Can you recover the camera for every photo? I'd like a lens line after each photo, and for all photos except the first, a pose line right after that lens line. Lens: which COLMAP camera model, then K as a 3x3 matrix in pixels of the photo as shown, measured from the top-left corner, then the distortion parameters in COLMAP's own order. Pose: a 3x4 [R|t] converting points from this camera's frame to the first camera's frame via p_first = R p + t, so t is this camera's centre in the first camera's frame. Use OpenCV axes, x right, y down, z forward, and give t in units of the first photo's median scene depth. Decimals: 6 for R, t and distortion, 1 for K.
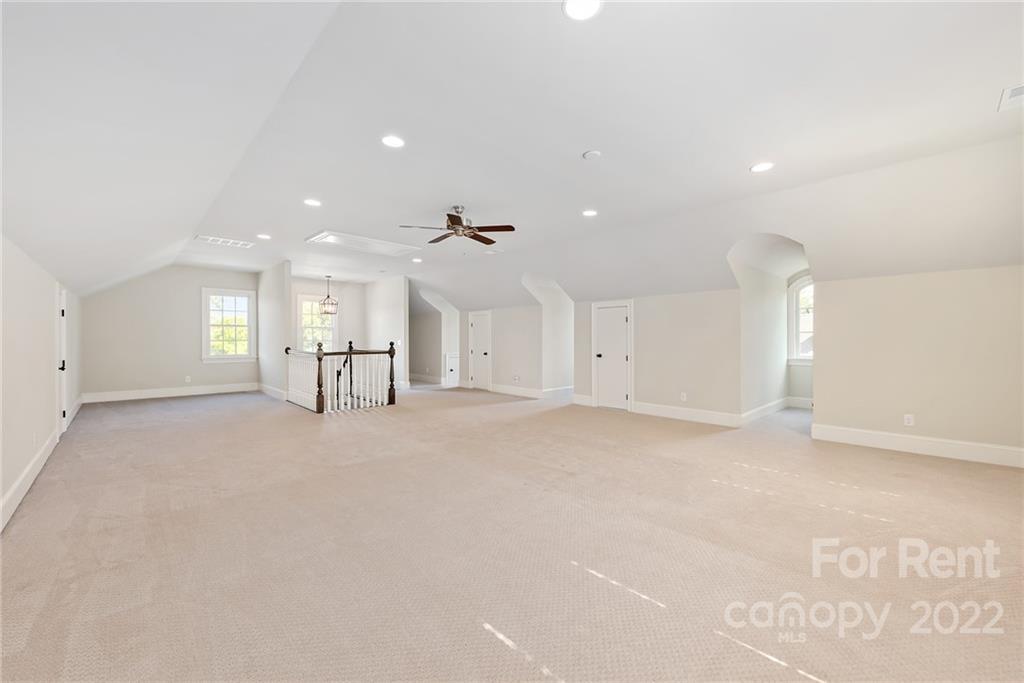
lens RADIAL K [[400.9, 0, 515.8], [0, 400.9, 338.4], [0, 0, 1]] dist [0.001255, 0.000198]
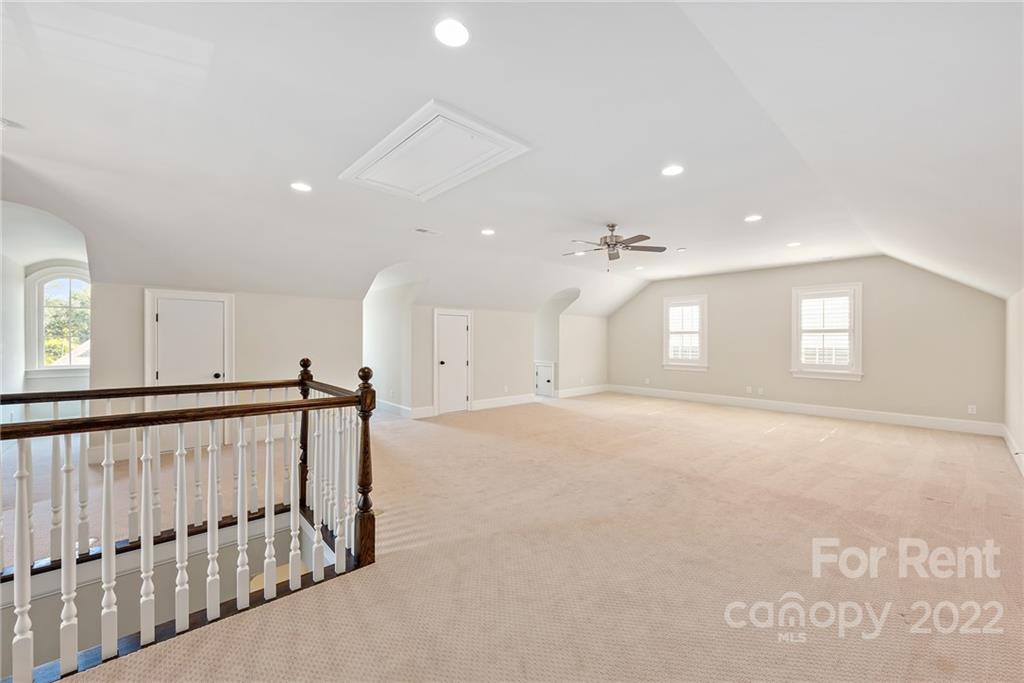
lens RADIAL K [[400.9, 0, 515.7], [0, 400.9, 341.6], [0, 0, 1]] dist [0.001255, 0.000198]
pose [[0.027246, -0.001899, 0.999627, -0.772178], [0.003536, 0.999992, 0.001803, -0.010348], [-0.999622, 0.003486, 0.027253, 0.787962]]
